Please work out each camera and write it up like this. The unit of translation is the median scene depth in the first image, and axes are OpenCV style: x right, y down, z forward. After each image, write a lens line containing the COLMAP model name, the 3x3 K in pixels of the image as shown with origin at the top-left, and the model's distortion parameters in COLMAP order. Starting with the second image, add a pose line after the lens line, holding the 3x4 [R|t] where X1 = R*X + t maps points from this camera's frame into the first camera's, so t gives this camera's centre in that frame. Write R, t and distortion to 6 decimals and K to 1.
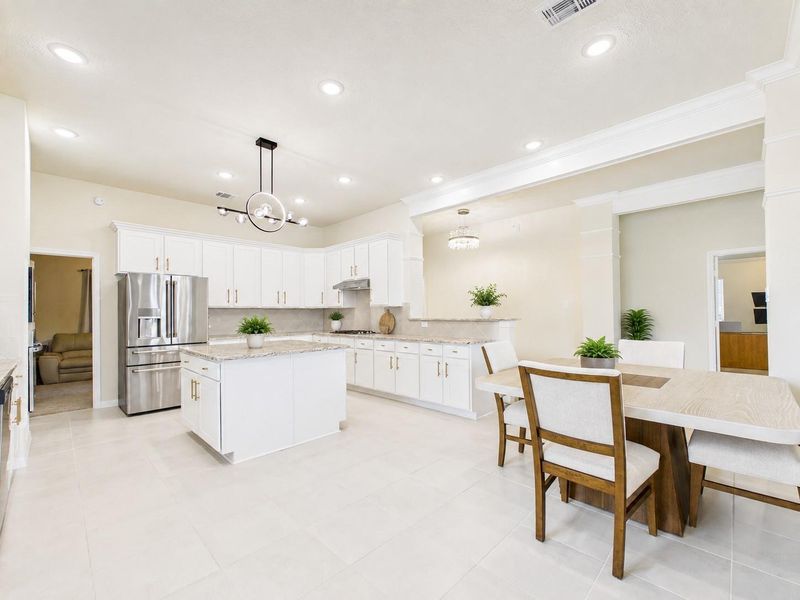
lens RADIAL K [[330.3, 0, 400.8], [0, 330.3, 314.9], [0, 0, 1]] dist [-0.000019, 0.000132]
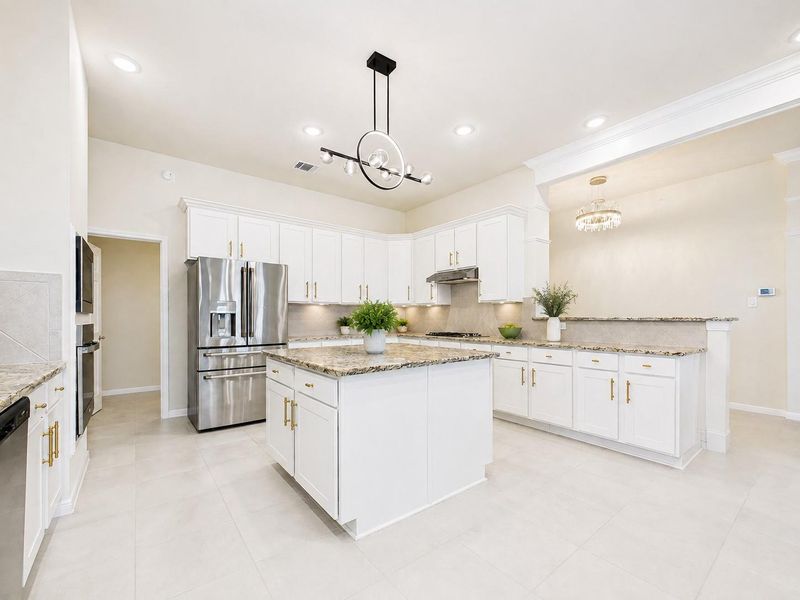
lens RADIAL K [[351.1, 0, 418.3], [0, 351.1, 321.5], [0, 0, 1]] dist [-0.002757, -0.000228]
pose [[0.992414, 0.011350, -0.122415, -0.171648], [-0.010114, 0.999891, 0.010717, 0.015614], [0.122523, -0.009398, 0.992421, 0.195216]]
